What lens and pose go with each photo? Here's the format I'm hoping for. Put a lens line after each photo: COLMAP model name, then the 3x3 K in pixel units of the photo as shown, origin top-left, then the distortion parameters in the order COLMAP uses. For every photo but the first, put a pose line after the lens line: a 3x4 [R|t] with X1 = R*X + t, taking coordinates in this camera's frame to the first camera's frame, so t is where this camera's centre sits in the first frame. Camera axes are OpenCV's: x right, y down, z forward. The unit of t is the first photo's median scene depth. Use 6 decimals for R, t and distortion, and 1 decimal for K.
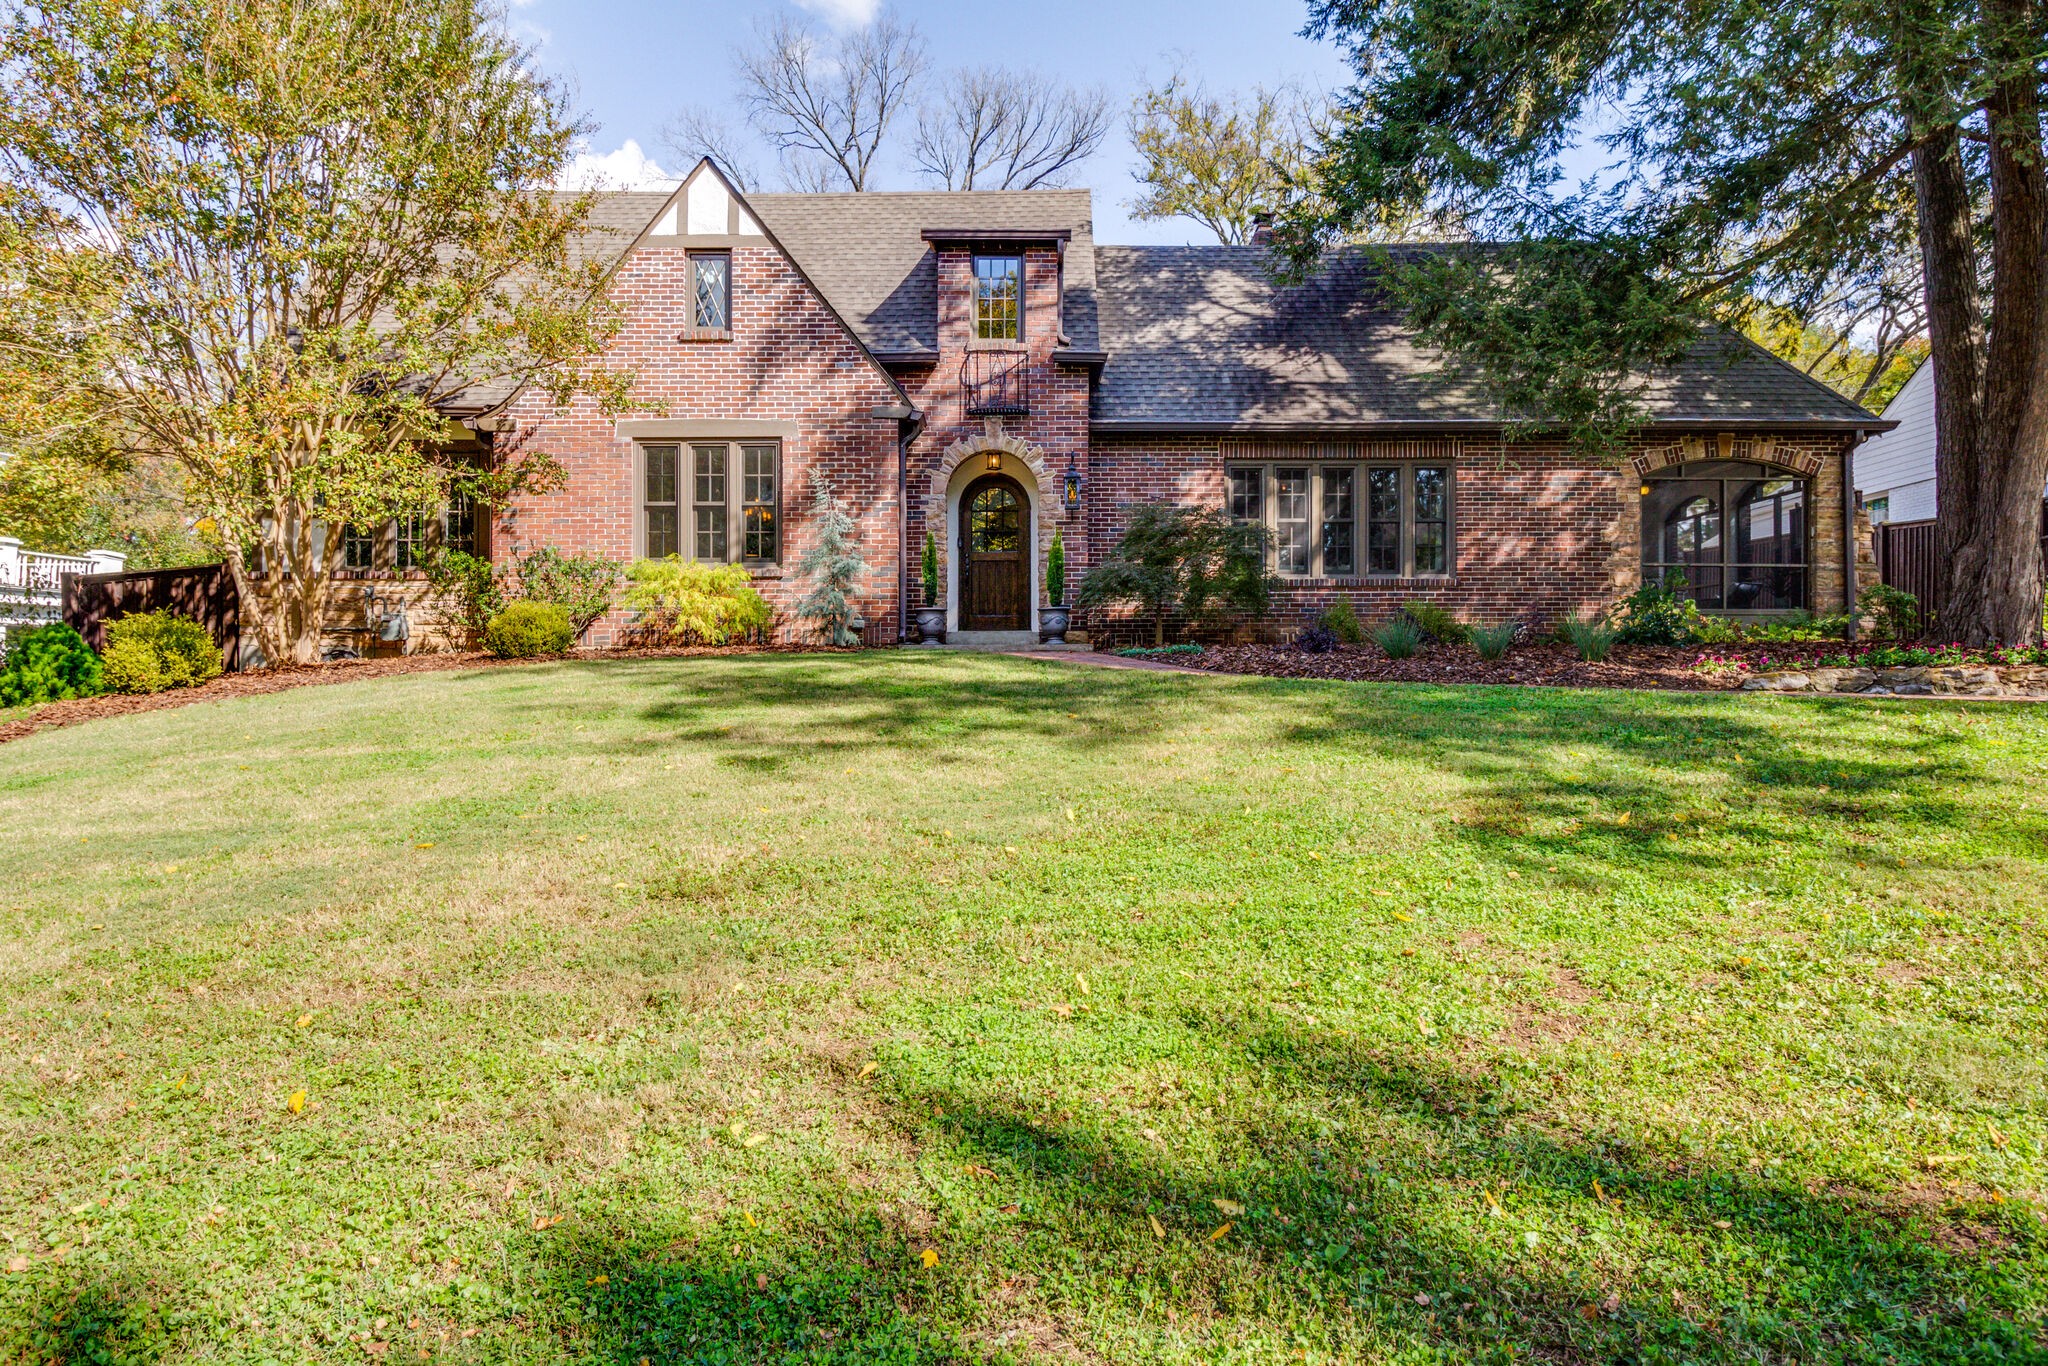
lens RADIAL K [[965.6, 0, 1014.6], [0, 965.6, 678.2], [0, 0, 1]] dist [0.009173, -0.000233]
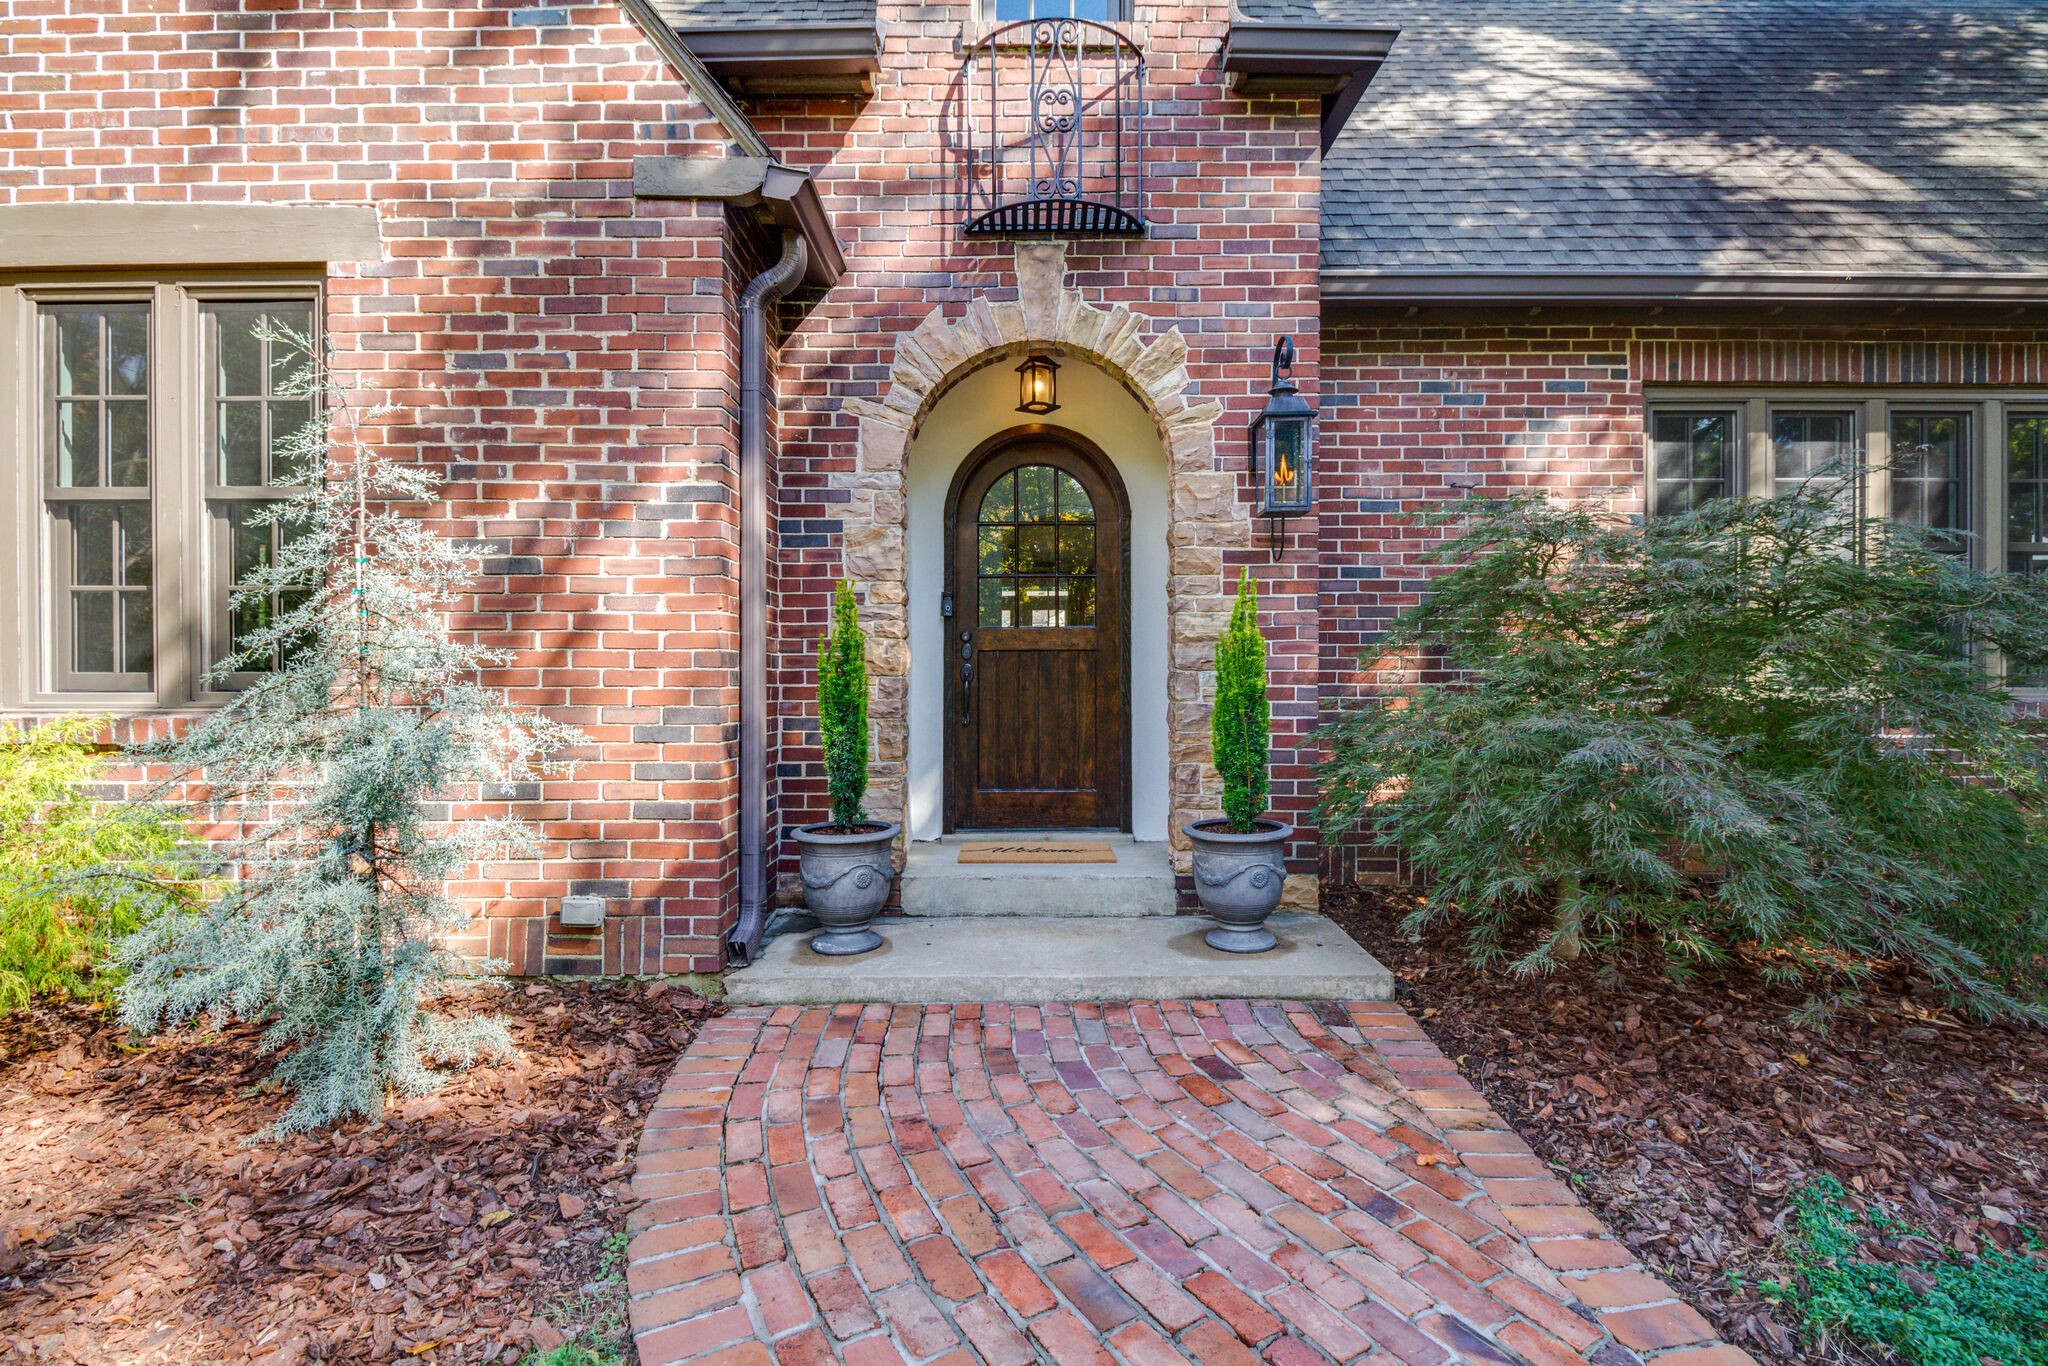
lens RADIAL K [[965.6, 0, 1033.3], [0, 965.6, 687.0], [0, 0, 1]] dist [0.009173, -0.000233]
pose [[0.999956, 0.000022, 0.009388, -0.027551], [0.000046, 0.999974, -0.007246, -0.112163], [-0.009388, 0.007246, 0.999930, 0.660175]]
